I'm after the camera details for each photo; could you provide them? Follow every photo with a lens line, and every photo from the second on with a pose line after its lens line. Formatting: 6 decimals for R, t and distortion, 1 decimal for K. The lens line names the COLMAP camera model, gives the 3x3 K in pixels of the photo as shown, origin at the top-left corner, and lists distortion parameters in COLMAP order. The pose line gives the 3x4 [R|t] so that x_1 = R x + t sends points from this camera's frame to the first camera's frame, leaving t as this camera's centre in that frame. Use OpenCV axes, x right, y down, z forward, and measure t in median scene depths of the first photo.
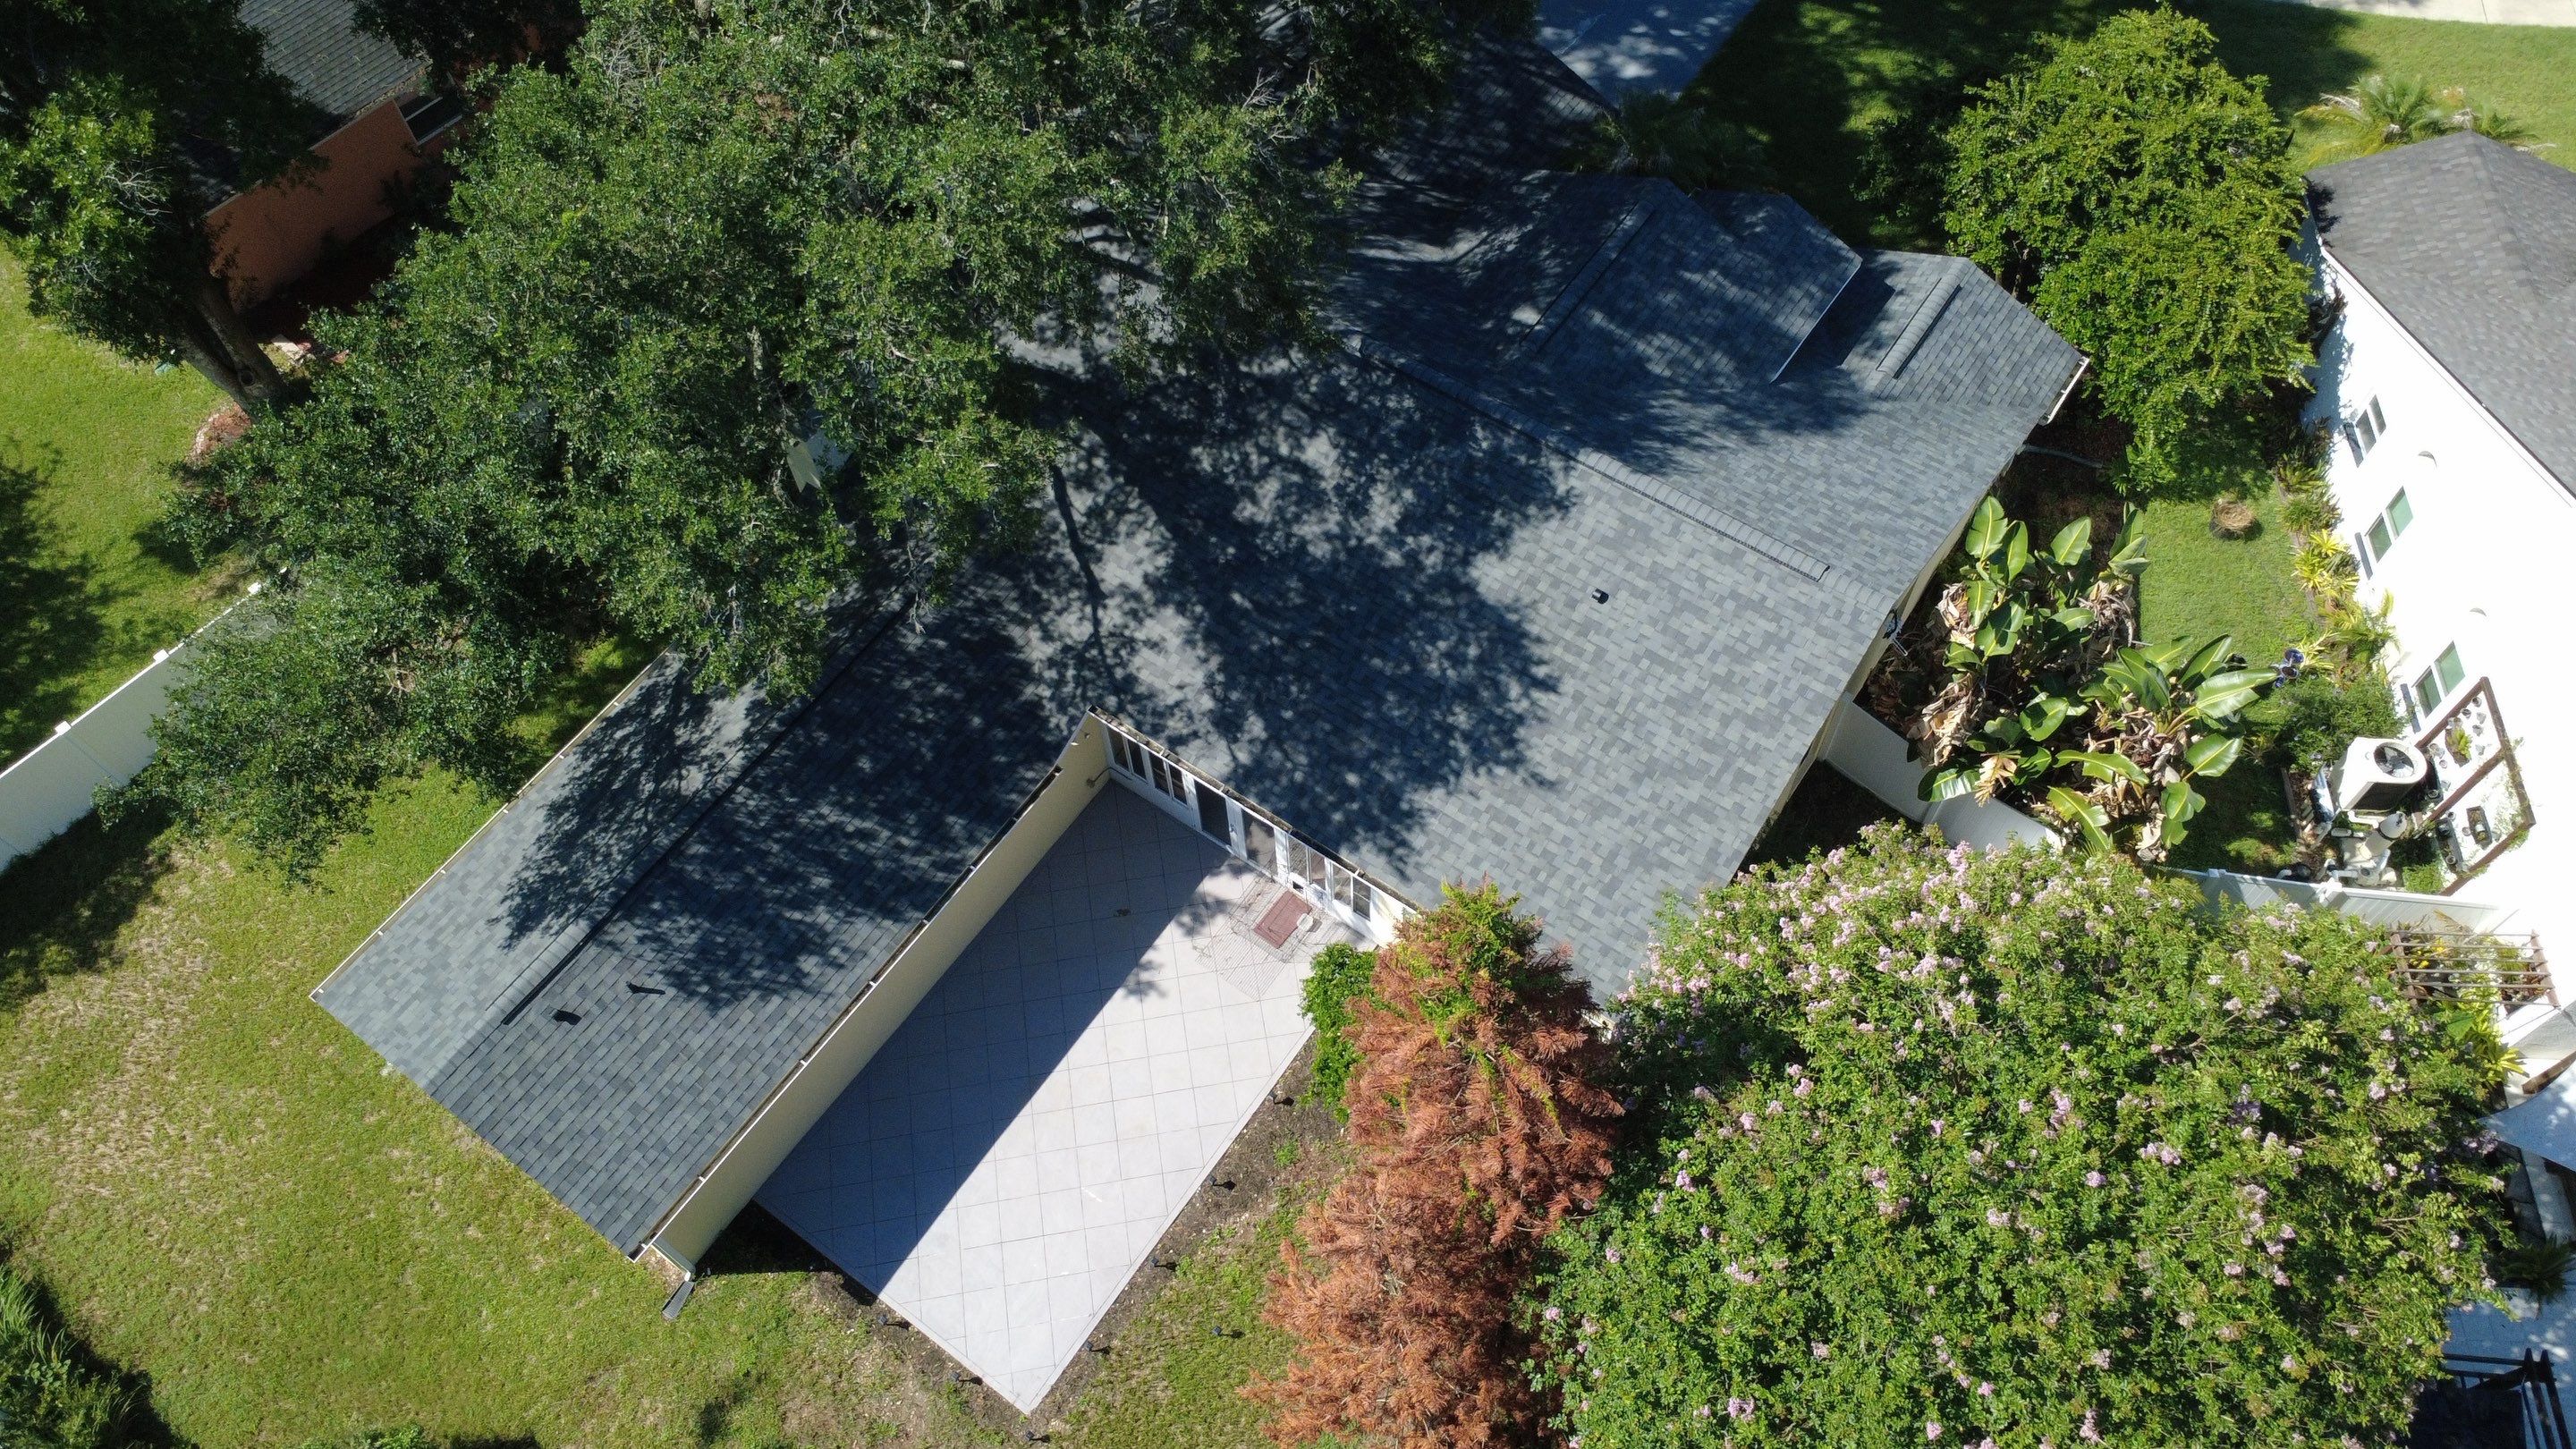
lens RADIAL K [[1870.5, 0, 1290.5], [0, 1870.5, 714.0], [0, 0, 1]] dist [-0.002166, 0.005871]
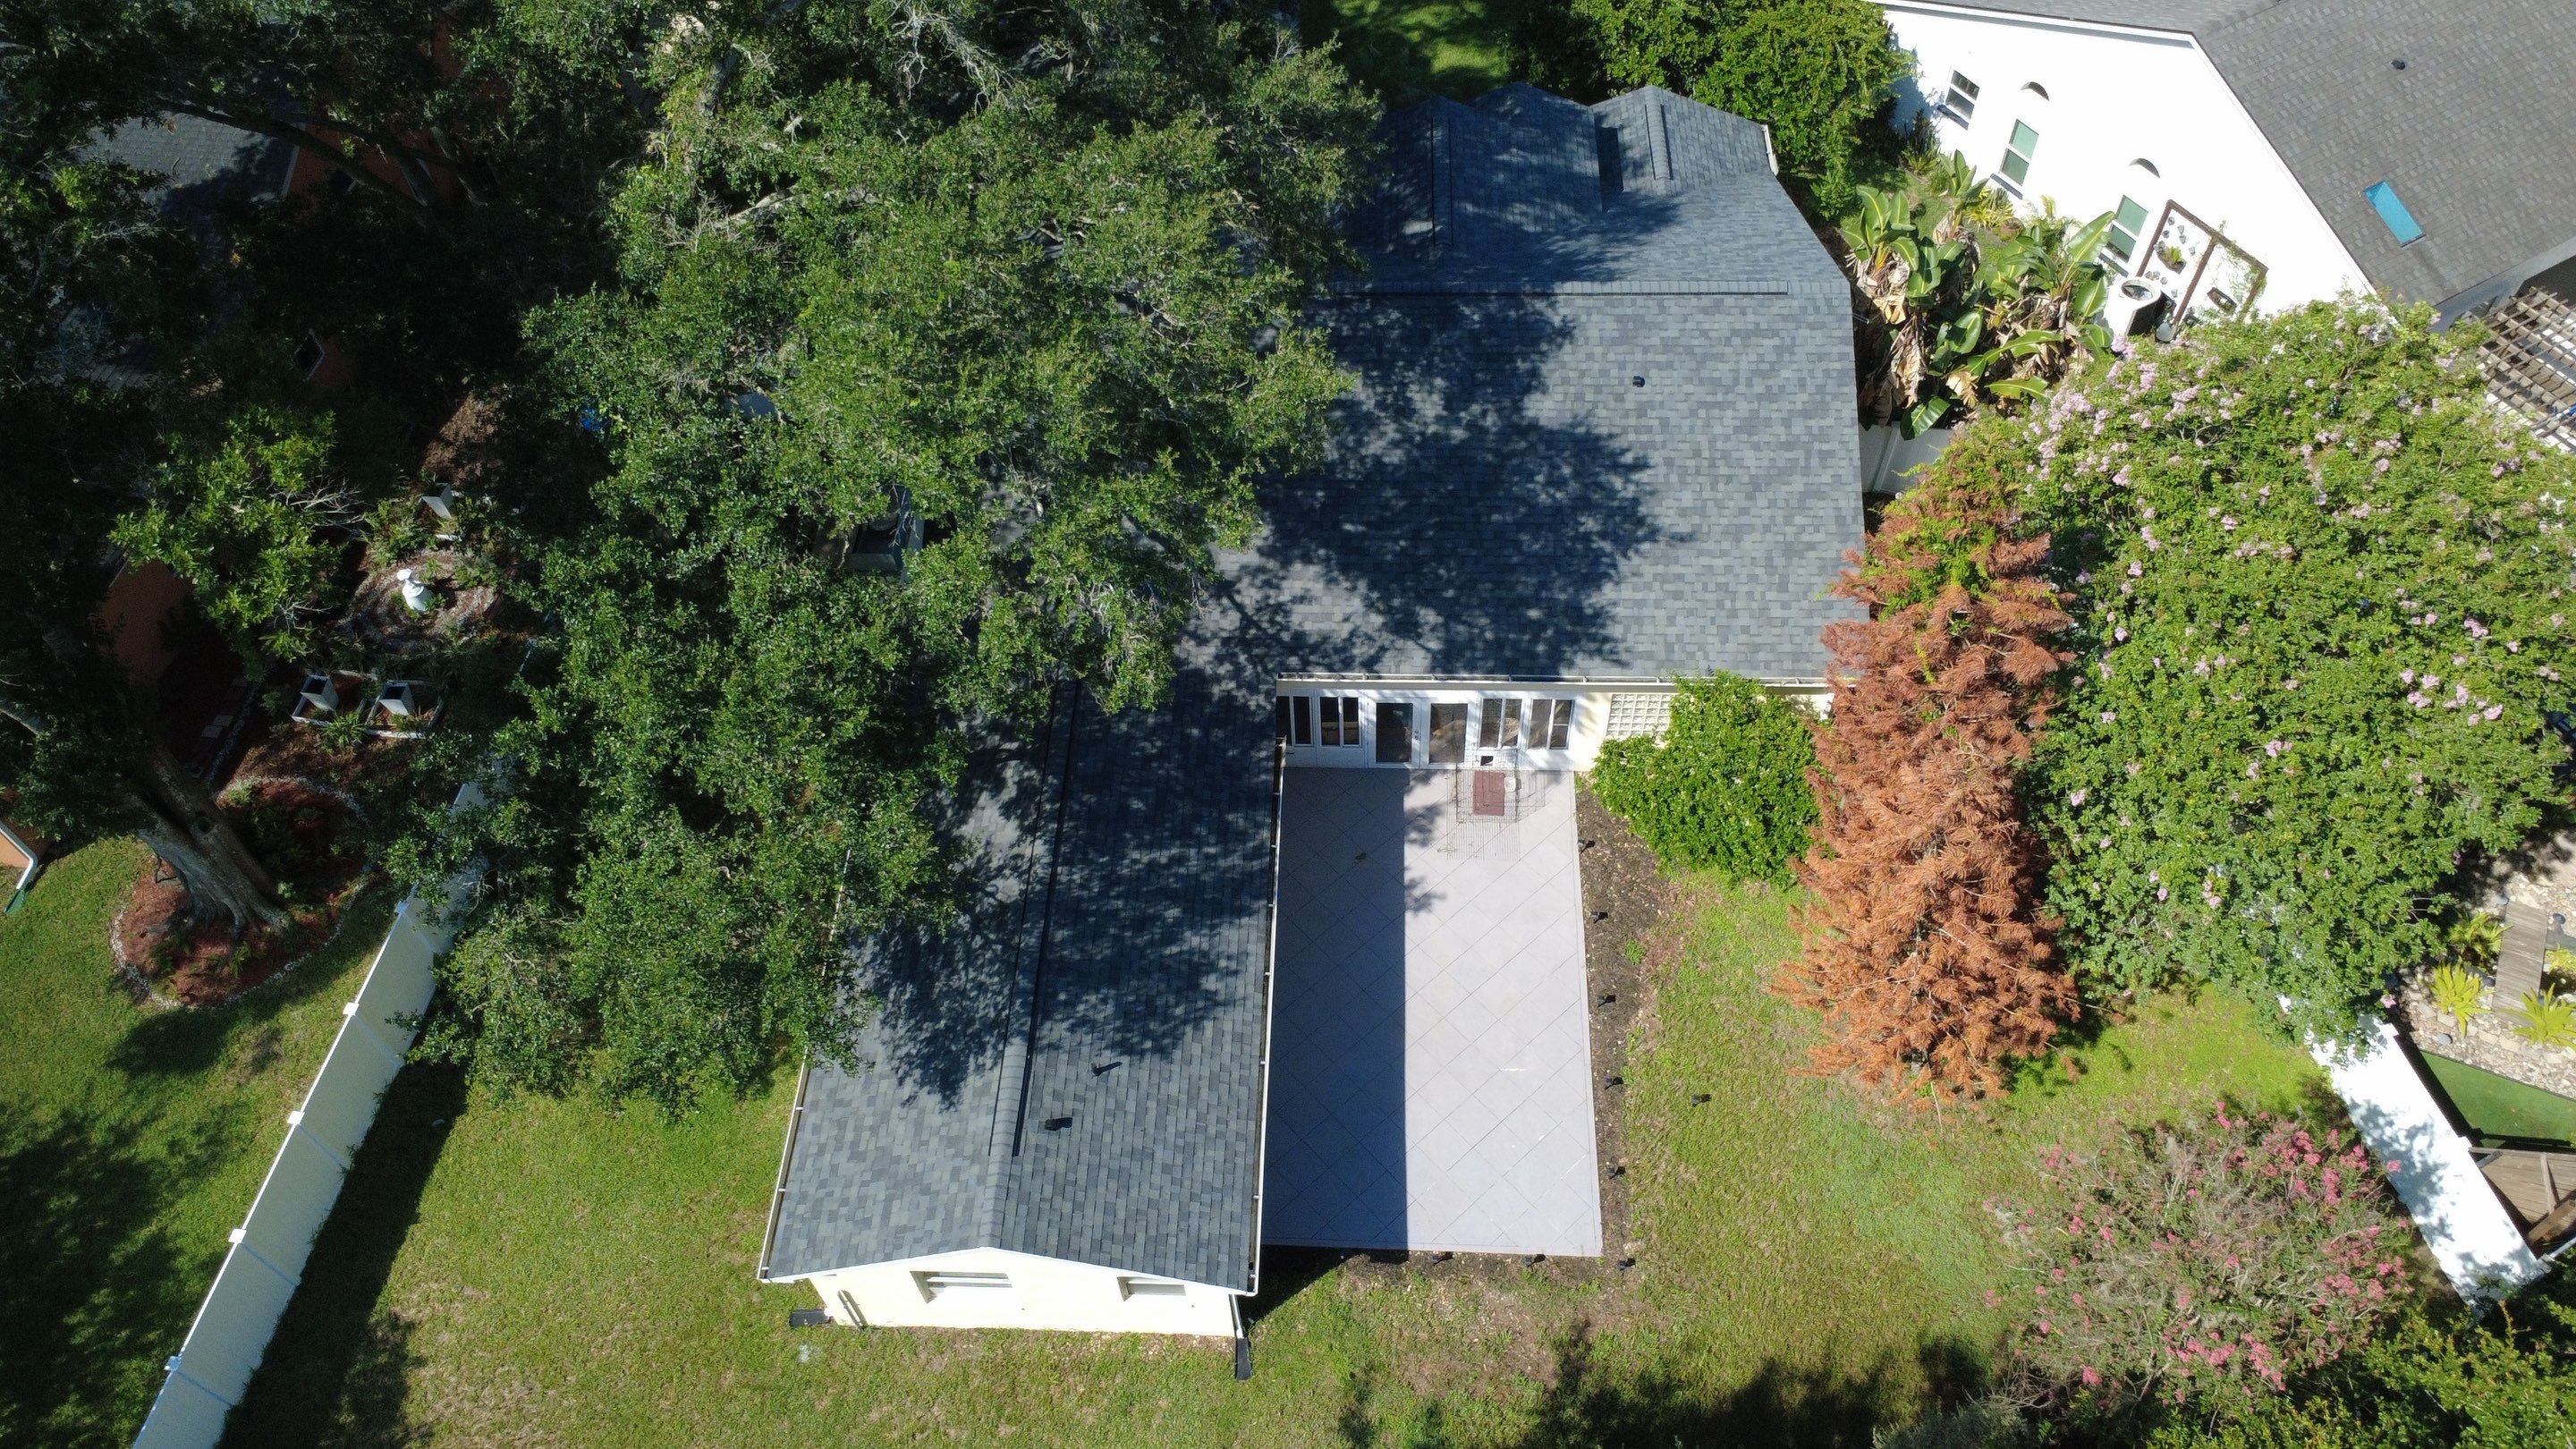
lens RADIAL K [[1870.5, 0, 1283.3], [0, 1870.5, 706.1], [0, 0, 1]] dist [-0.002166, 0.005871]
pose [[0.839397, -0.427887, 0.335151, -0.472273], [0.466859, 0.883358, -0.041480, 0.057584], [-0.278309, 0.191287, 0.941251, 0.001895]]
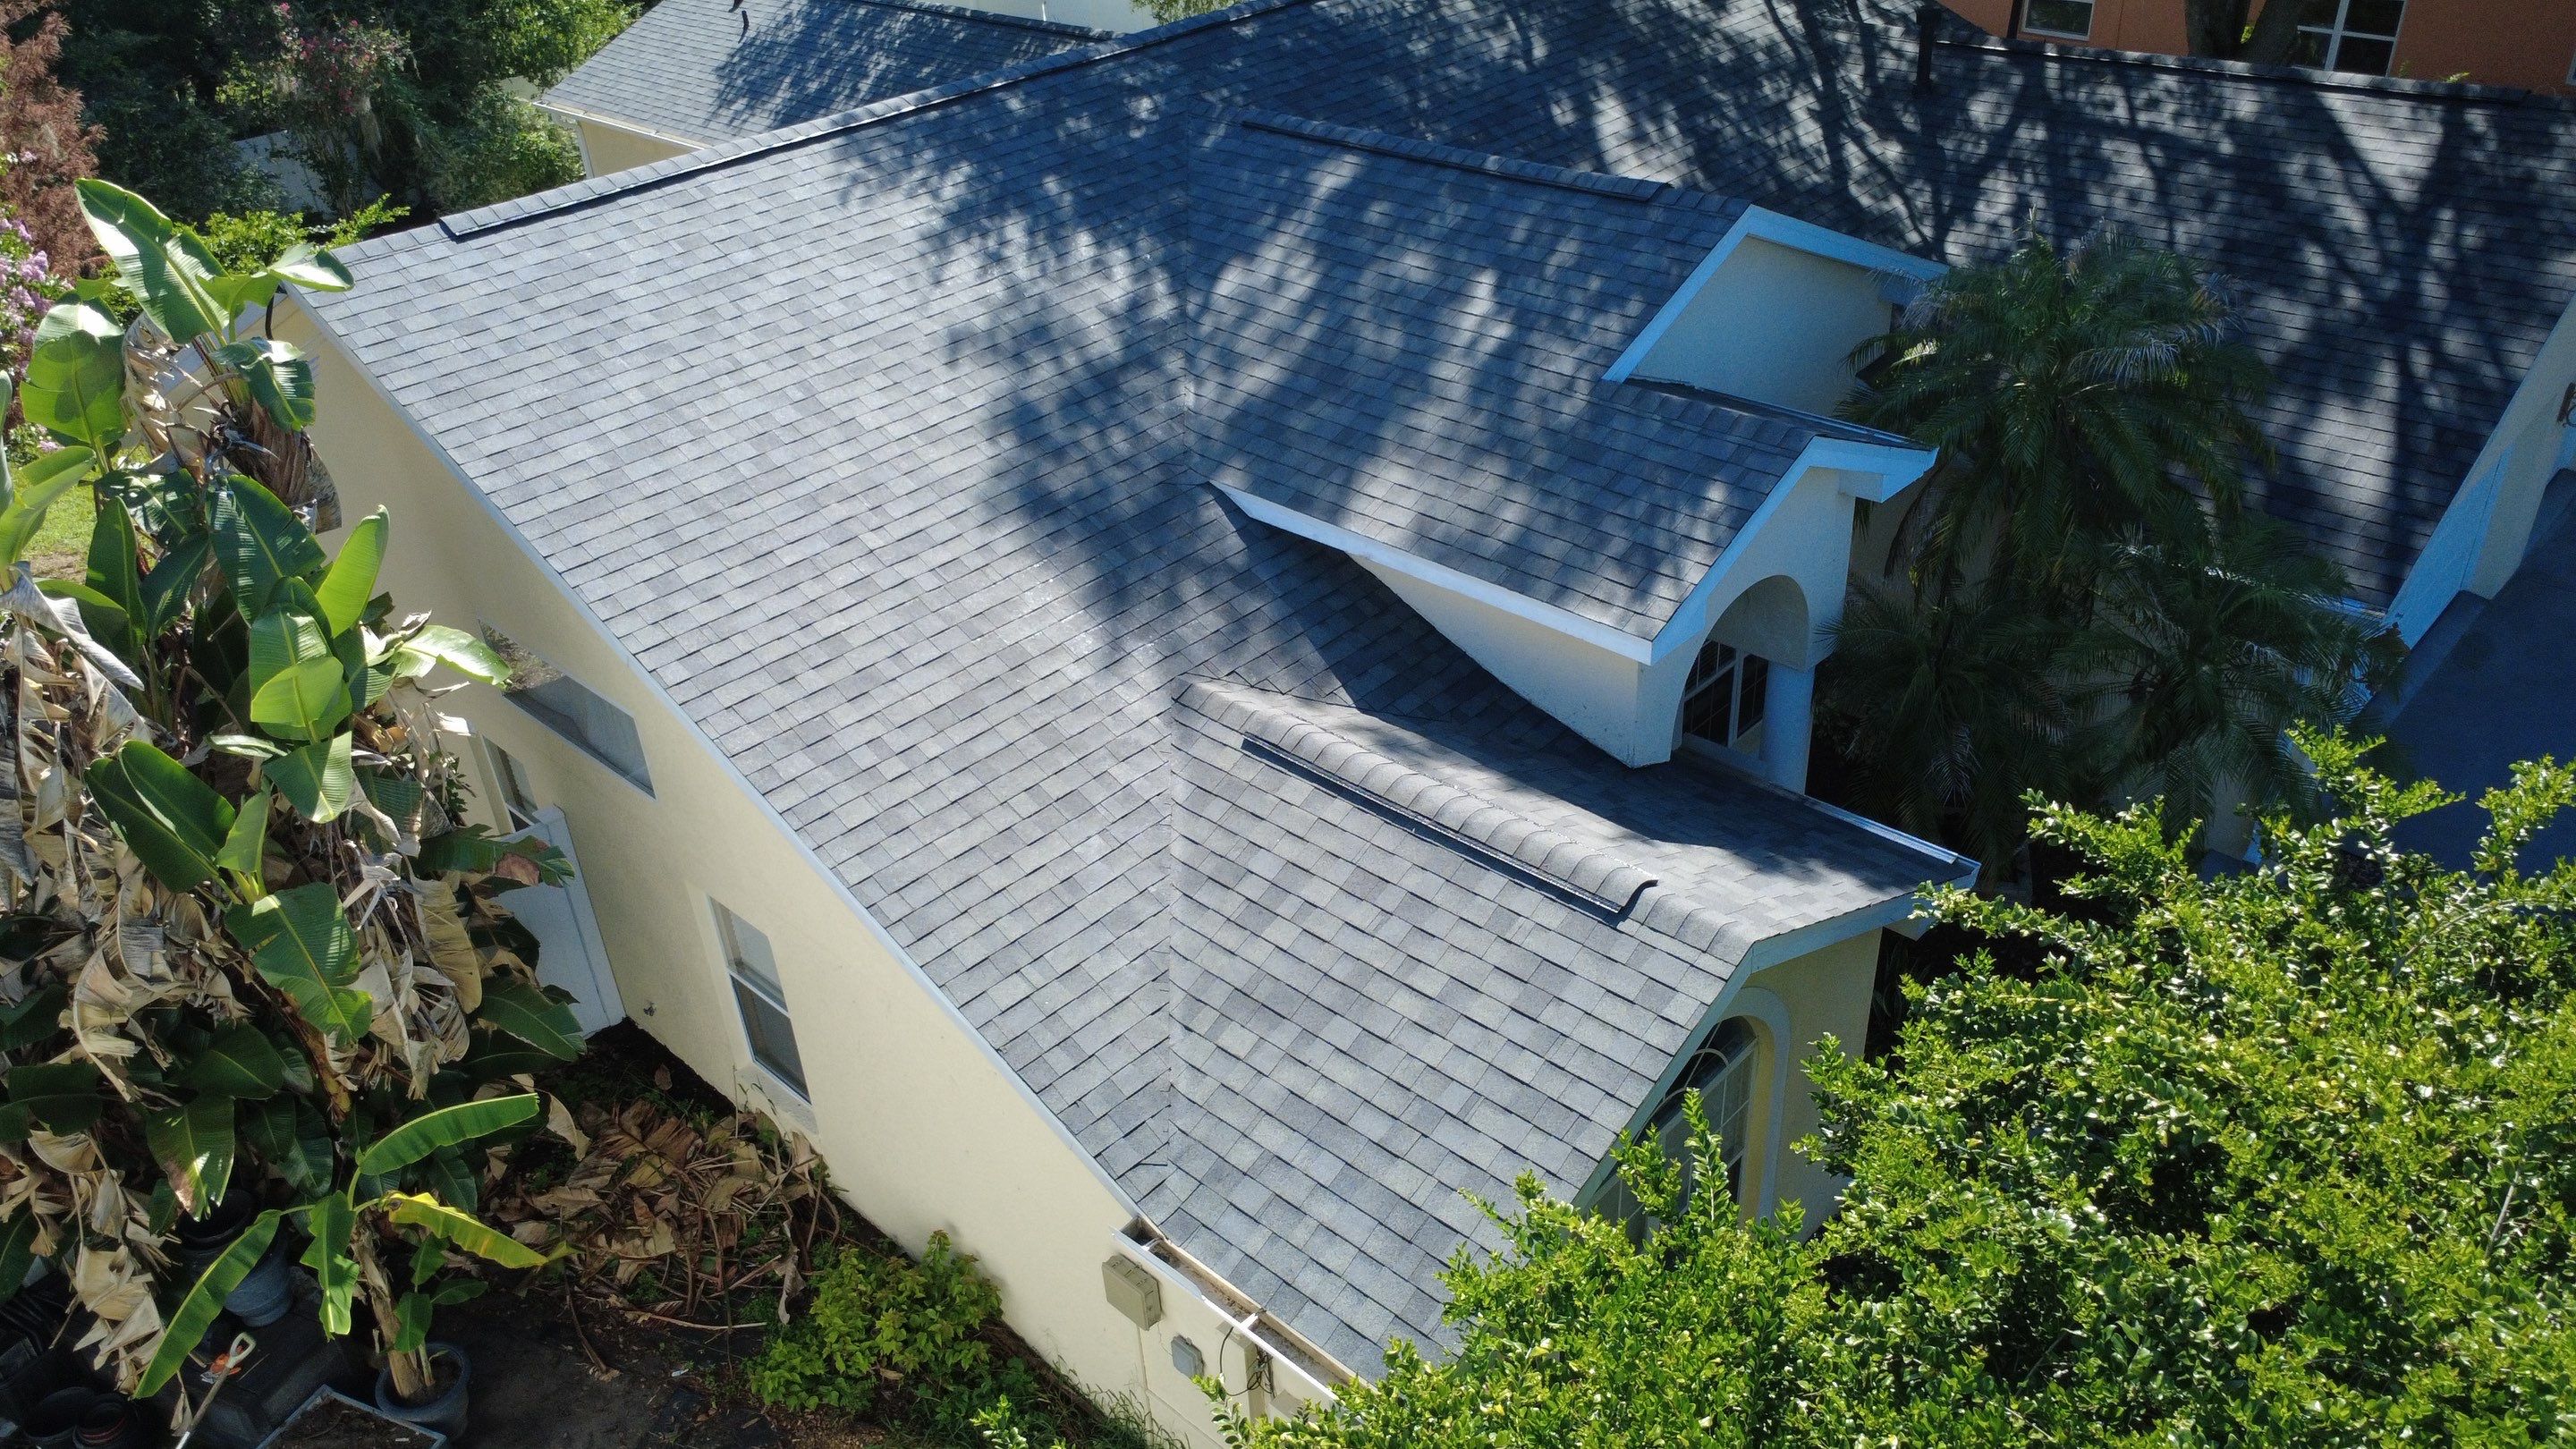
lens RADIAL K [[1870.5, 0, 1267.1], [0, 1870.5, 702.9], [0, 0, 1]] dist [-0.002166, 0.005871]
pose [[-0.143273, 0.556643, -0.818304, 0.641615], [-0.807384, 0.412446, 0.421924, -0.353958], [0.572367, 0.721136, 0.390332, 0.942503]]
